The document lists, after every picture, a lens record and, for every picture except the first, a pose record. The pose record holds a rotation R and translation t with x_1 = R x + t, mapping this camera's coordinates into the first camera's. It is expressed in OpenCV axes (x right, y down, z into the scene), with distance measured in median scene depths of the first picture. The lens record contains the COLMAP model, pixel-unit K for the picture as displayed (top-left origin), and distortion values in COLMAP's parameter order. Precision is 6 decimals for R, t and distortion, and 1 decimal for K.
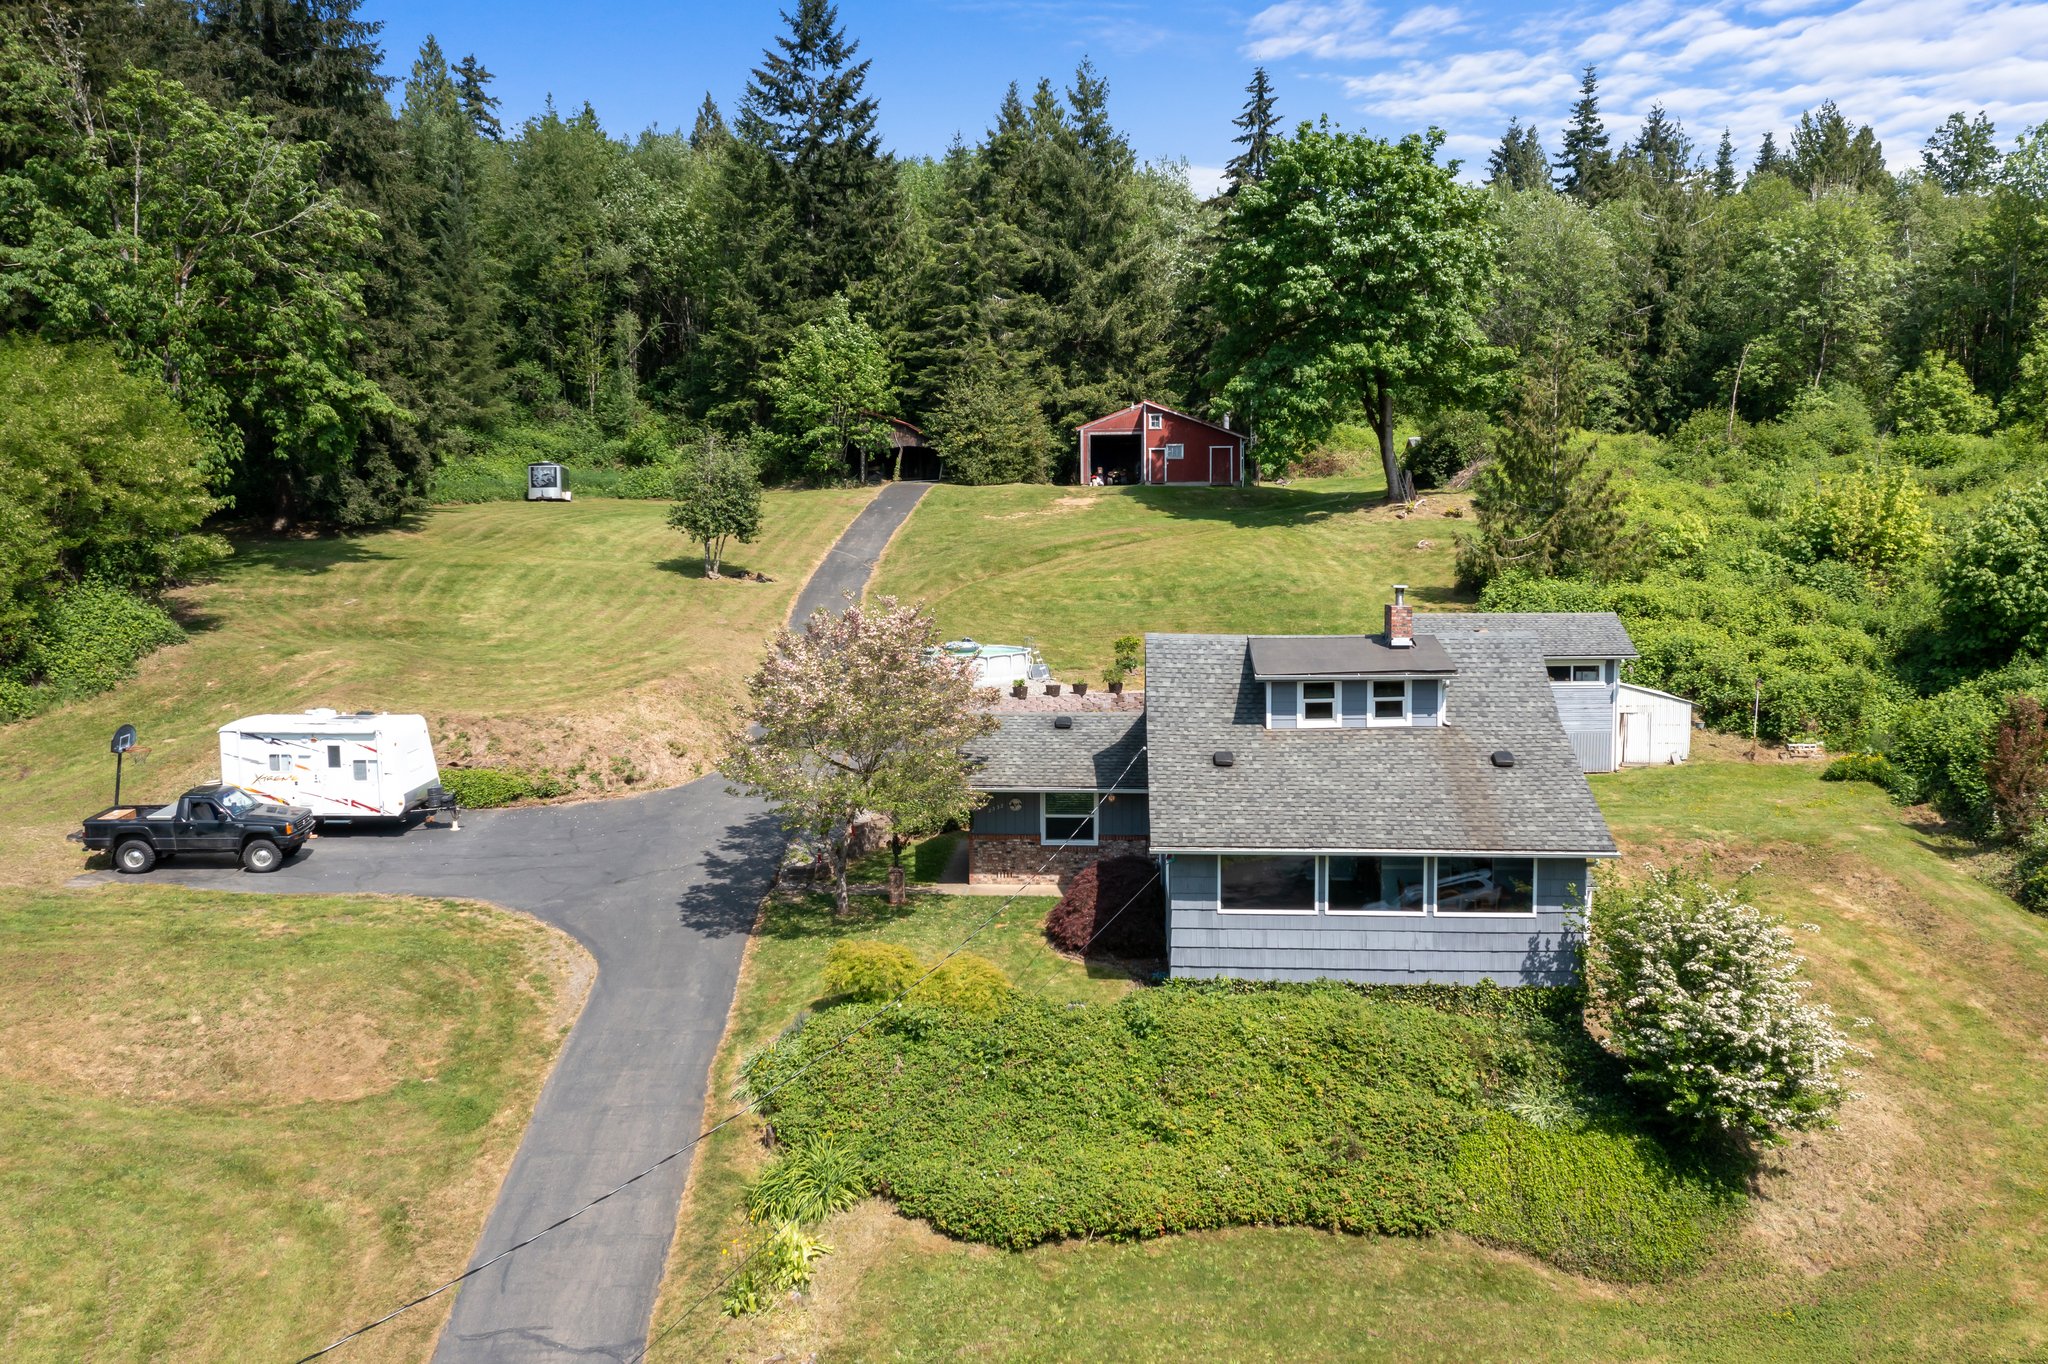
lens RADIAL K [[1613.1, 0, 1024.0], [0, 1613.1, 682.0], [0, 0, 1]] dist [-0.008397, 0.004053]
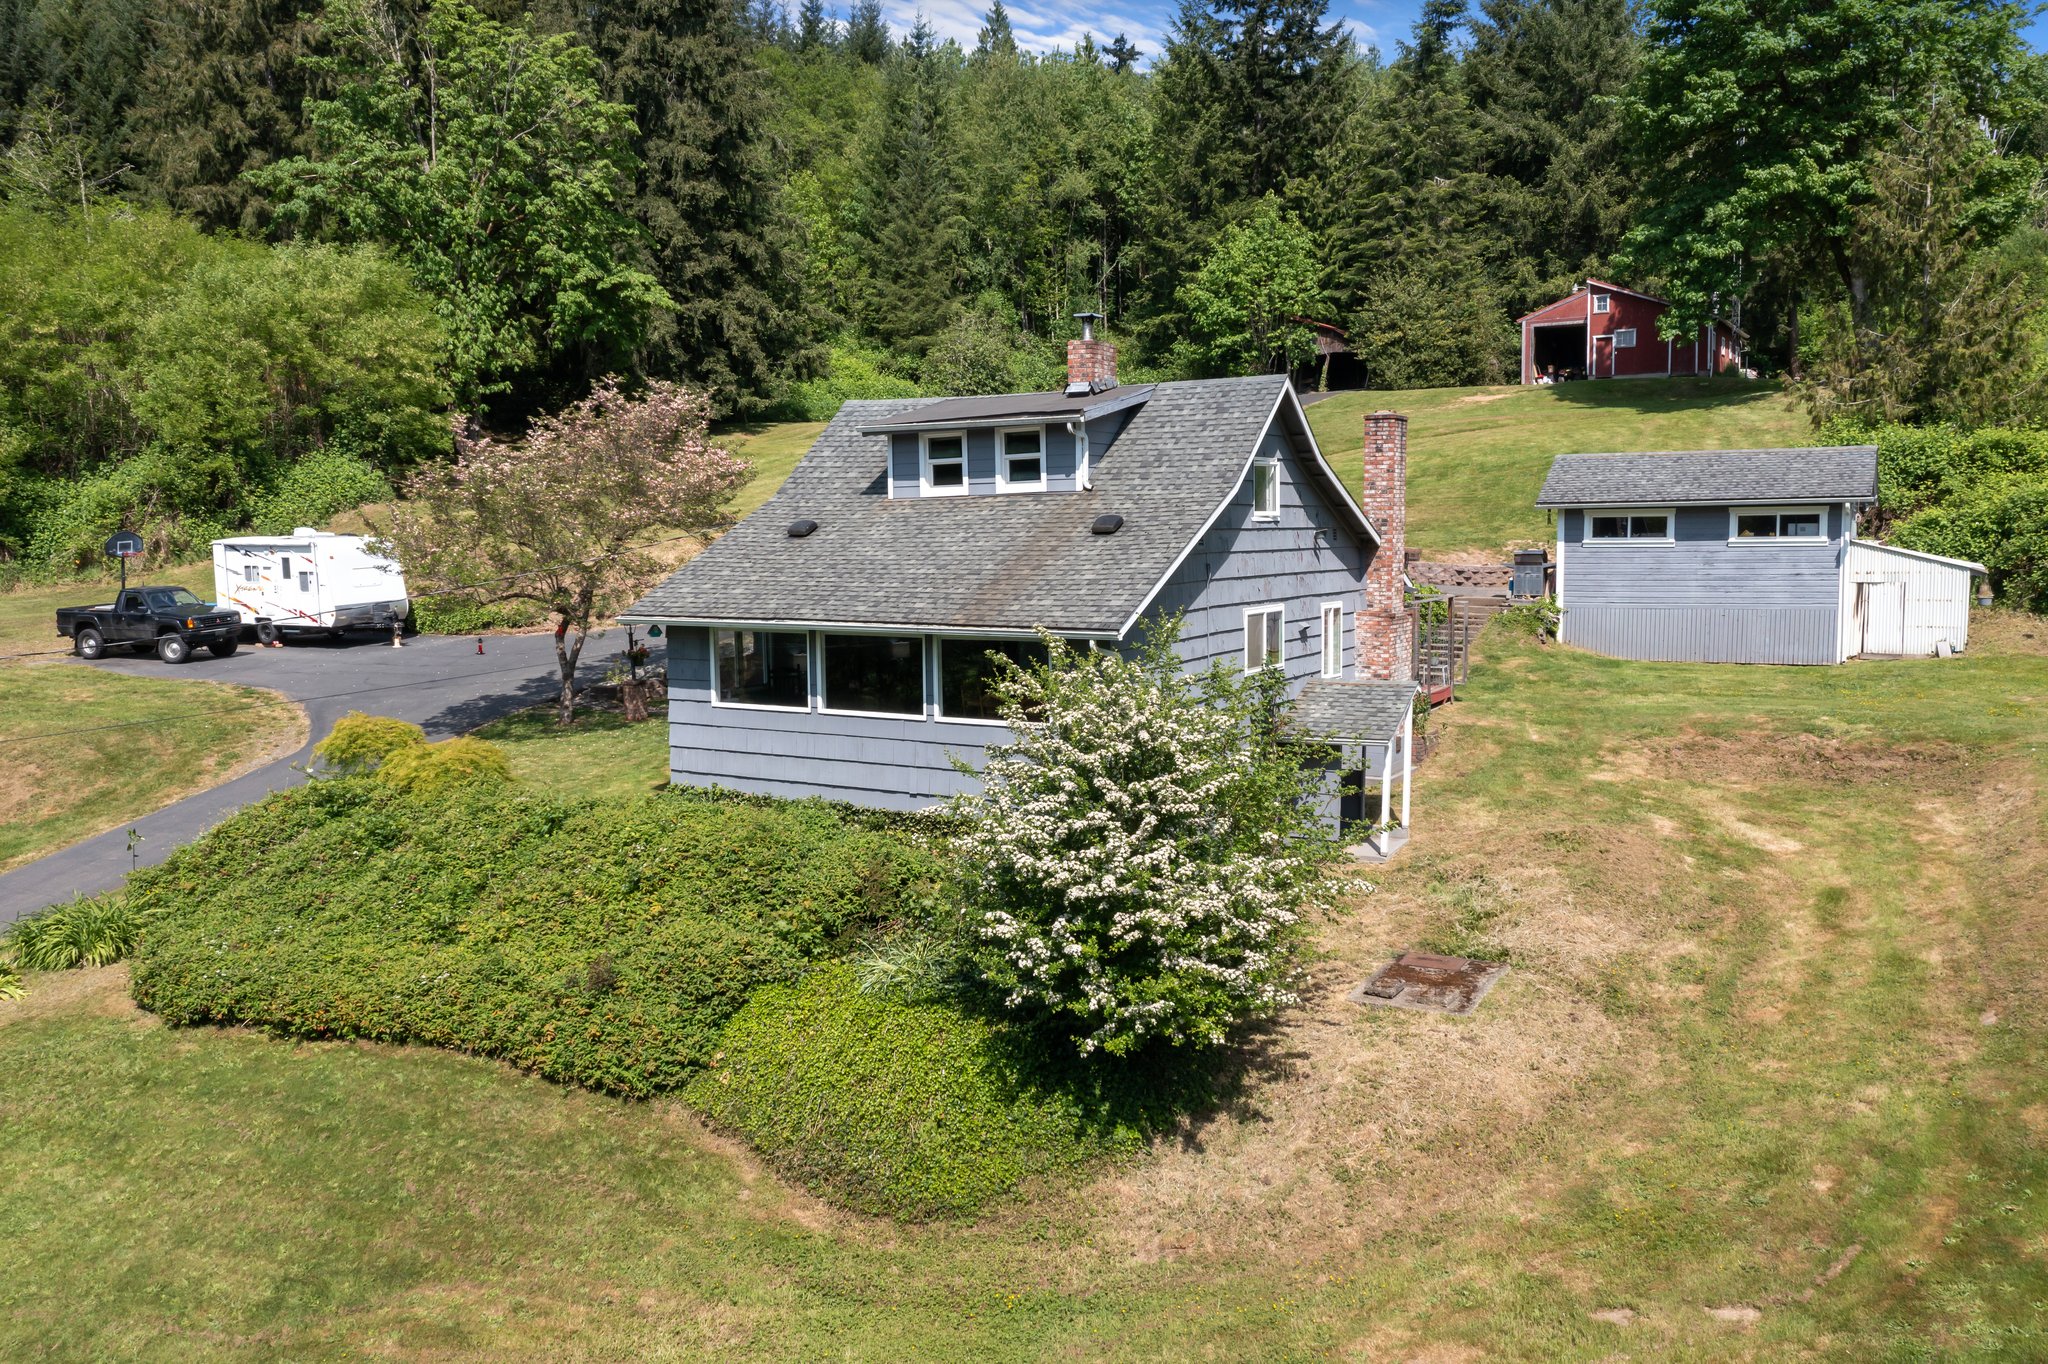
lens RADIAL K [[1618.6, 0, 1024.0], [0, 1618.6, 682.0], [0, 0, 1]] dist [-0.013920, 0.012438]
pose [[0.894878, 0.039291, -0.444577, 0.494147], [-0.037409, 0.999215, 0.013009, 0.092472], [0.444739, 0.004989, 0.895646, 0.280877]]
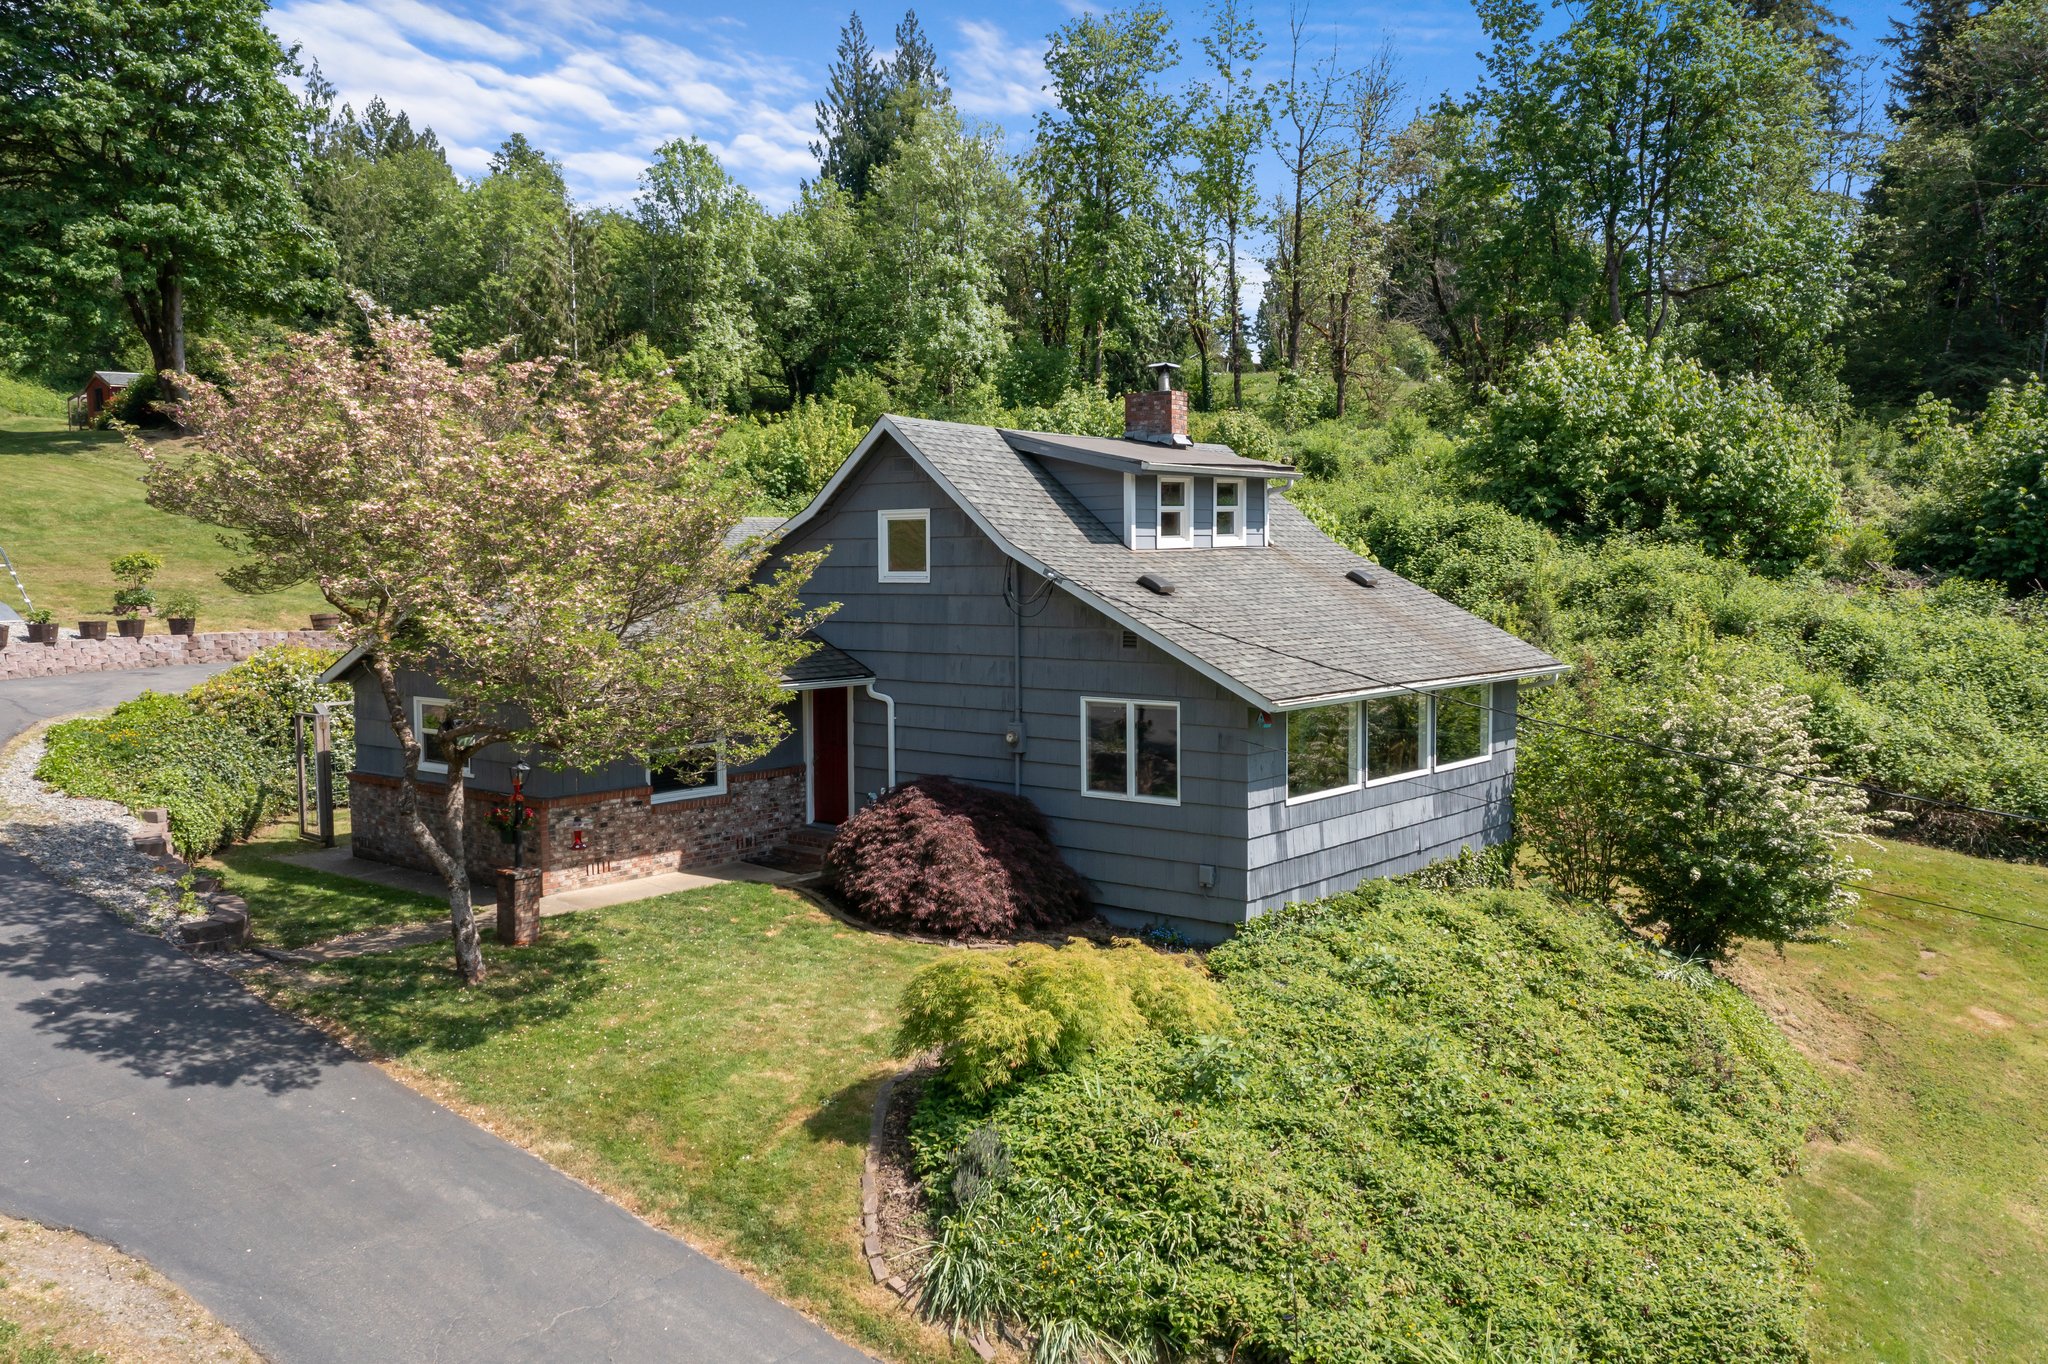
lens RADIAL K [[1613.9, 0, 1024.0], [0, 1613.9, 682.0], [0, 0, 1]] dist [-0.017557, 0.011203]
pose [[0.579509, -0.053455, 0.813211, -0.366338], [0.079151, 0.996821, 0.009120, 0.064876], [-0.811113, 0.059082, 0.581898, 0.571245]]
